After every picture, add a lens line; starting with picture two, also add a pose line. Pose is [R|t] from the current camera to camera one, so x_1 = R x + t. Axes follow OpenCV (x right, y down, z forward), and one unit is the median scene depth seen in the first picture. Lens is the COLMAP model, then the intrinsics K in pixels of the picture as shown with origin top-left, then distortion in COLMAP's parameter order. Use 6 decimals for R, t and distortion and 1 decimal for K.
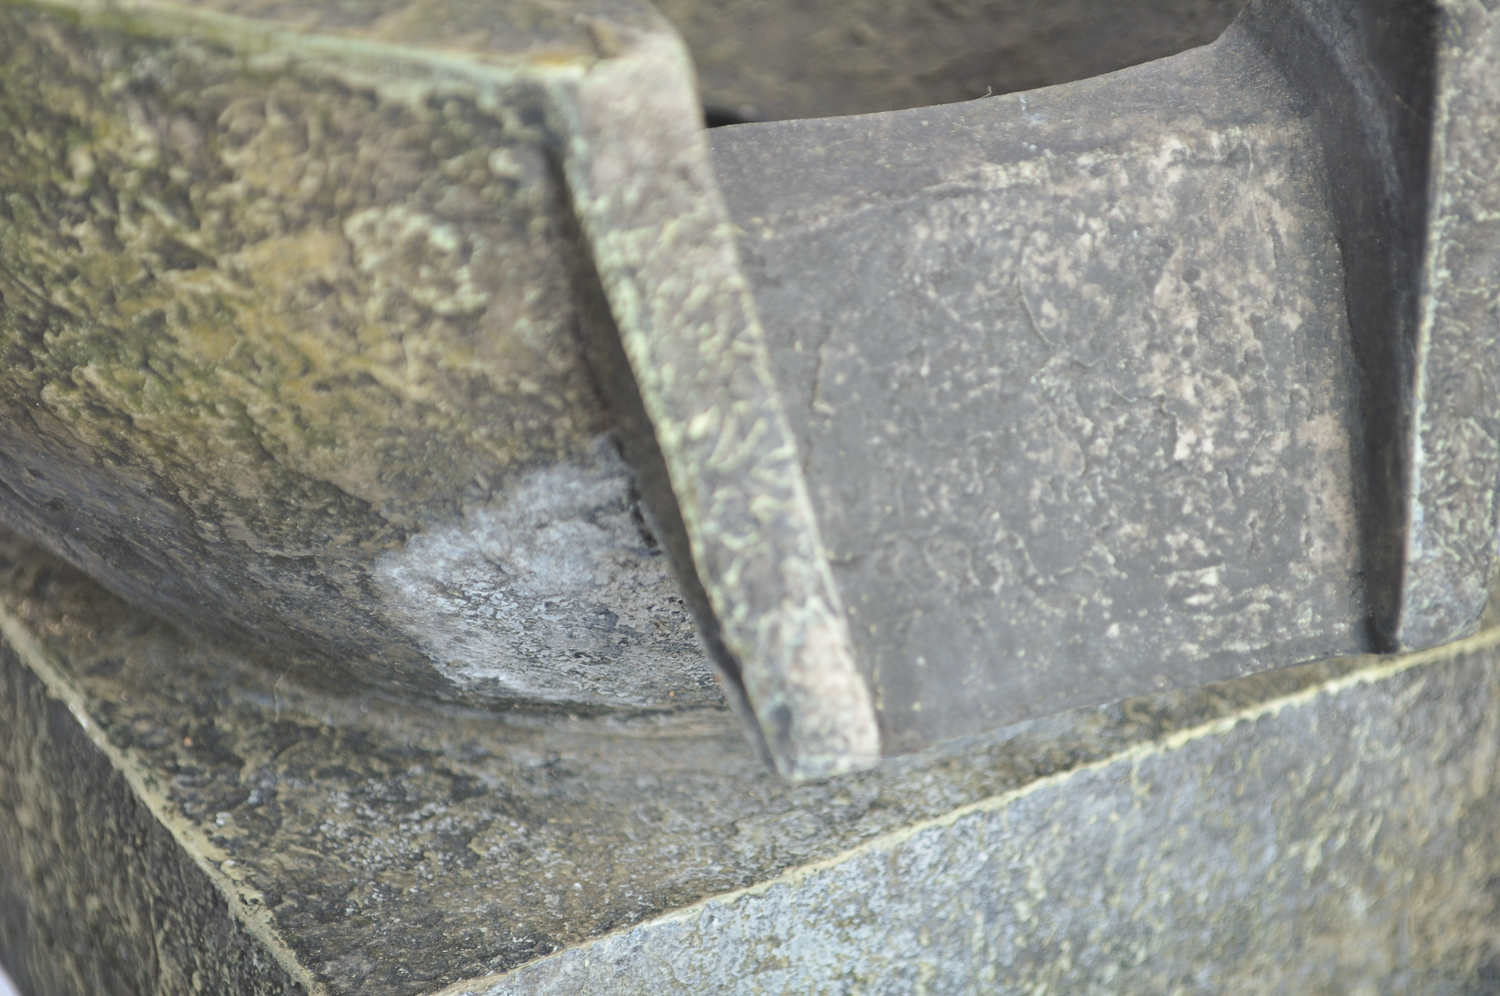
lens RADIAL K [[3340.1, 0, 755.7], [0, 3340.1, 508.3], [0, 0, 1]] dist [-0.016534, 0.000000]
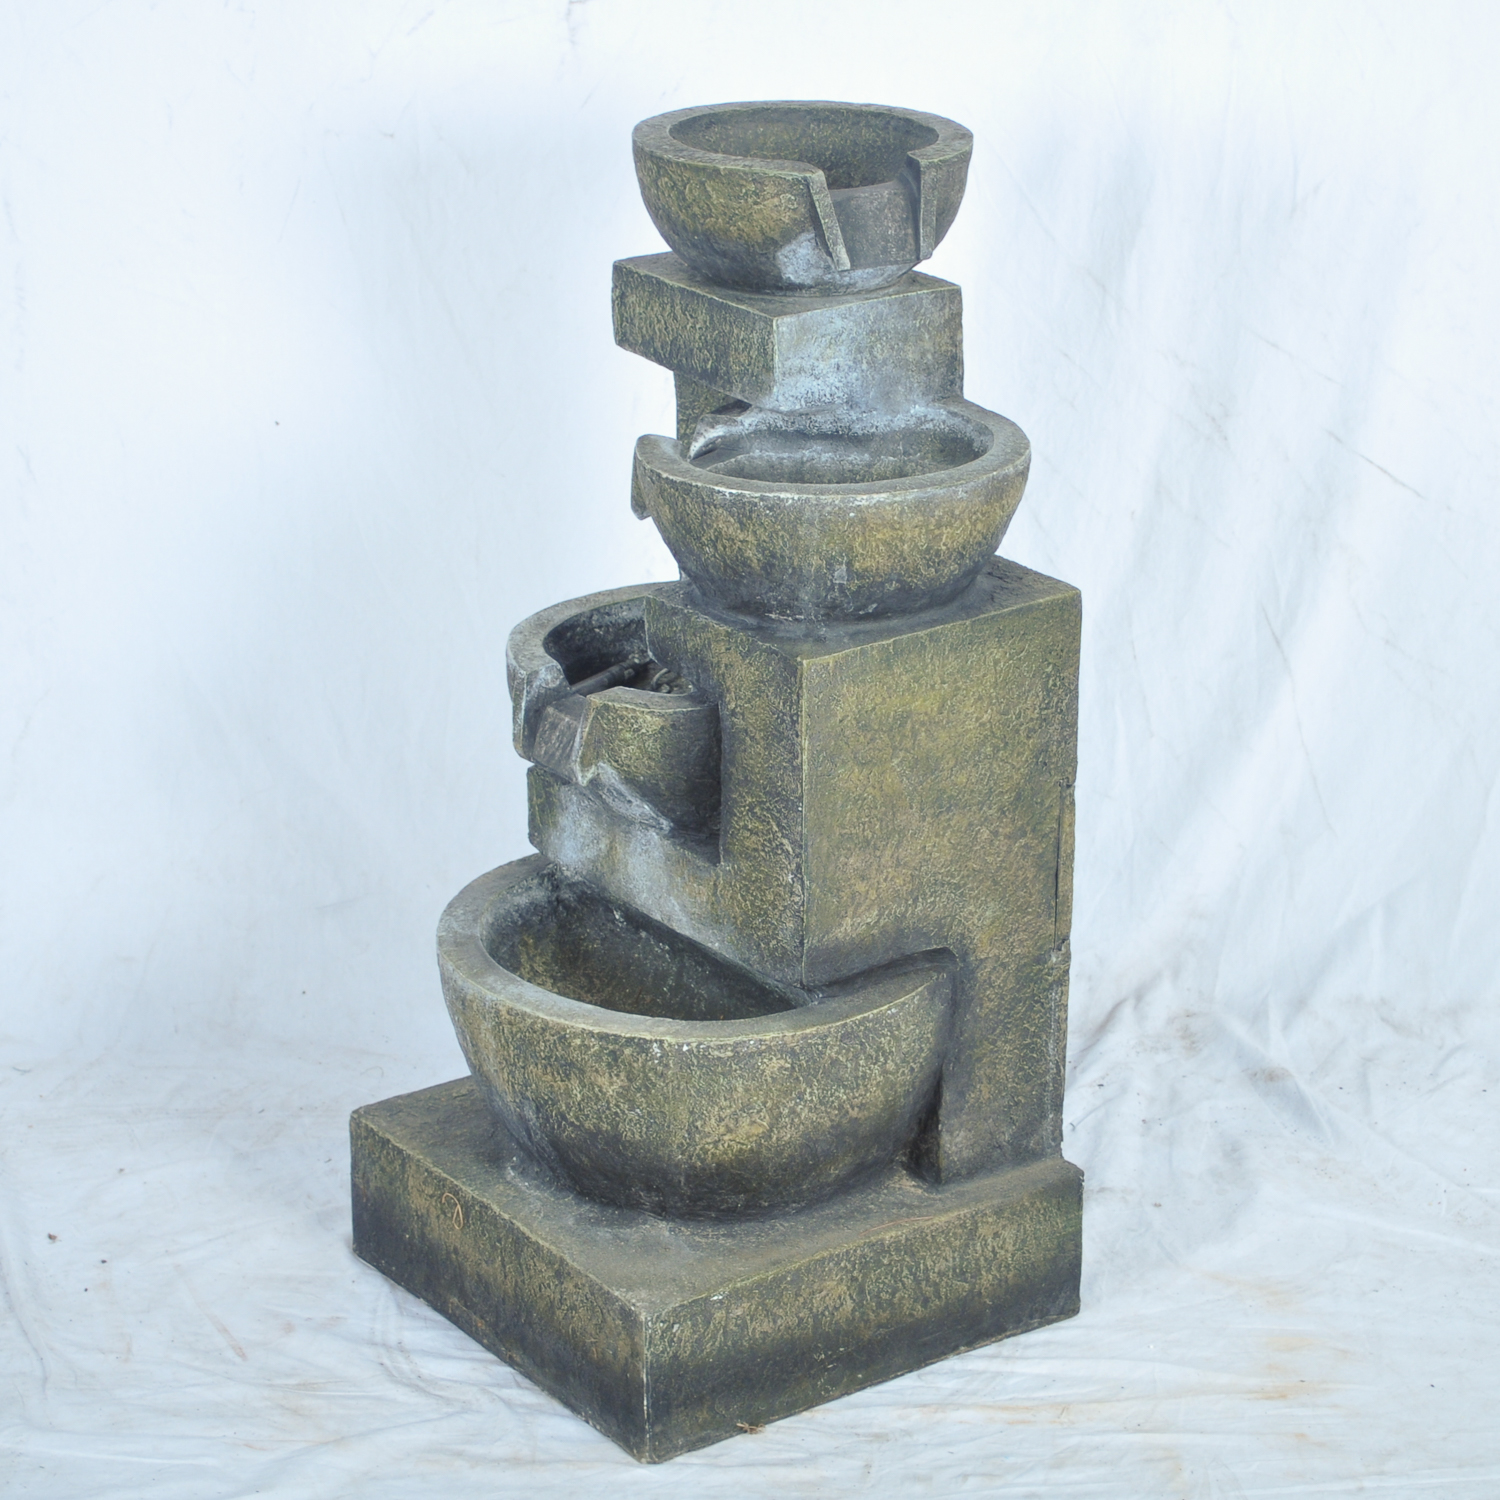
lens RADIAL K [[3979.9, 0, 824.9], [0, 3979.9, 694.2], [0, 0, 1]] dist [-0.023385, 0.000000]
pose [[0.996066, -0.030710, 0.083129, -0.755964], [0.042753, 0.988179, -0.147224, 2.229308], [-0.077625, 0.150198, 0.985604, -7.312462]]
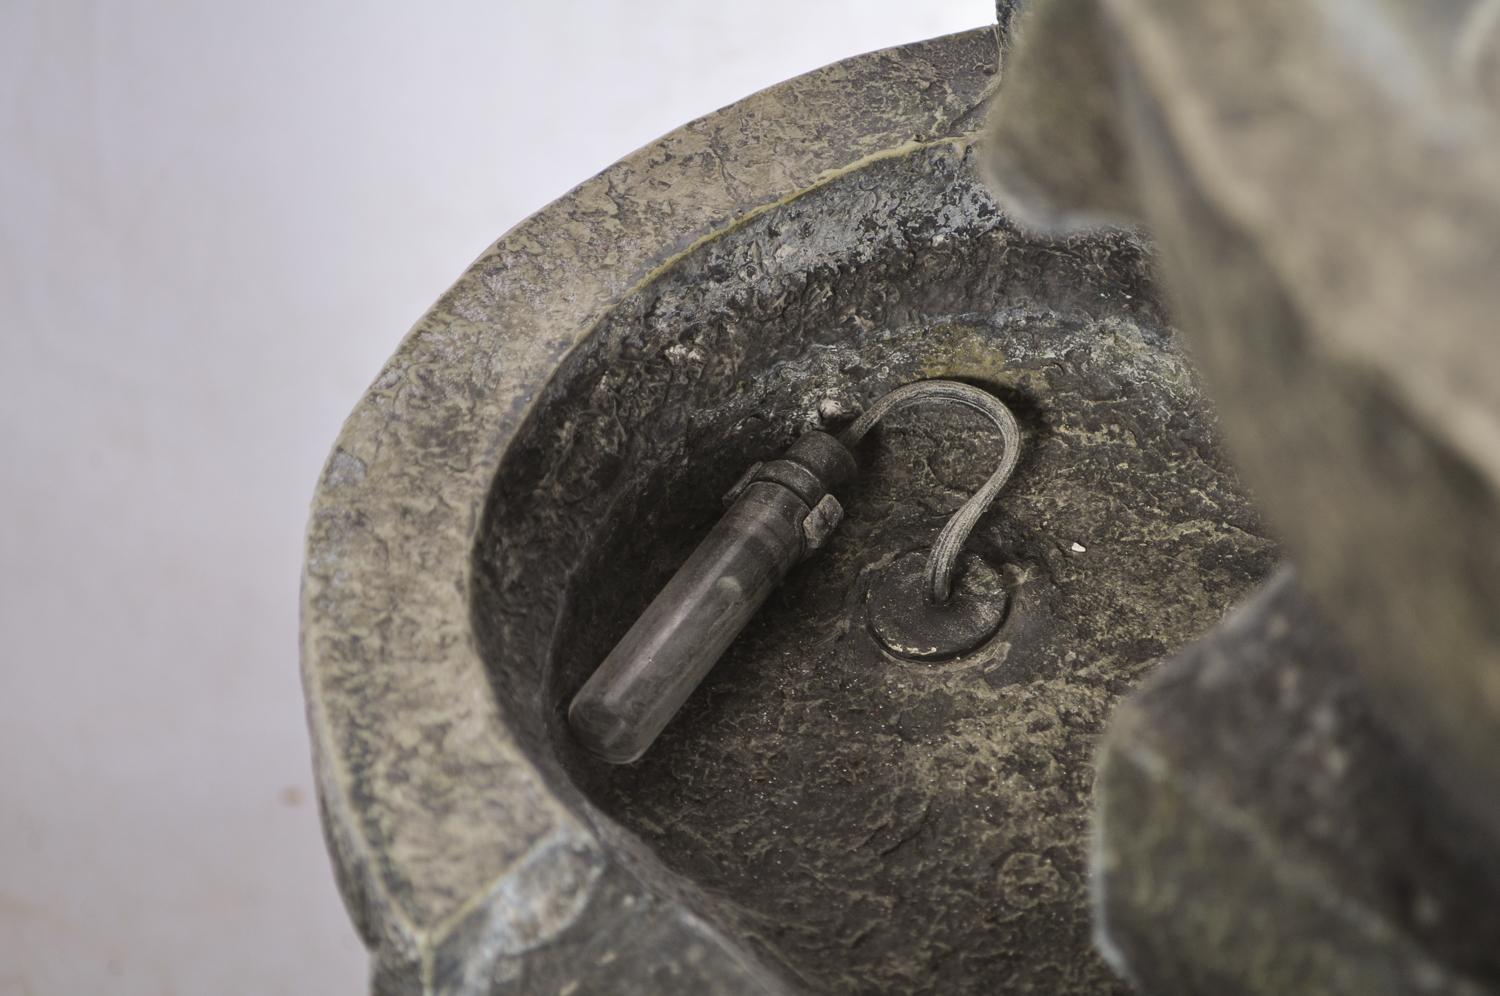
lens RADIAL K [[3340.1, 0, 748.5], [0, 3340.1, 496.4], [0, 0, 1]] dist [-0.016534, 0.000000]
pose [[0.985828, -0.125014, 0.111871, -0.680696], [0.087832, 0.952770, 0.290715, 0.241545], [-0.142931, -0.276770, 0.950247, 0.155228]]
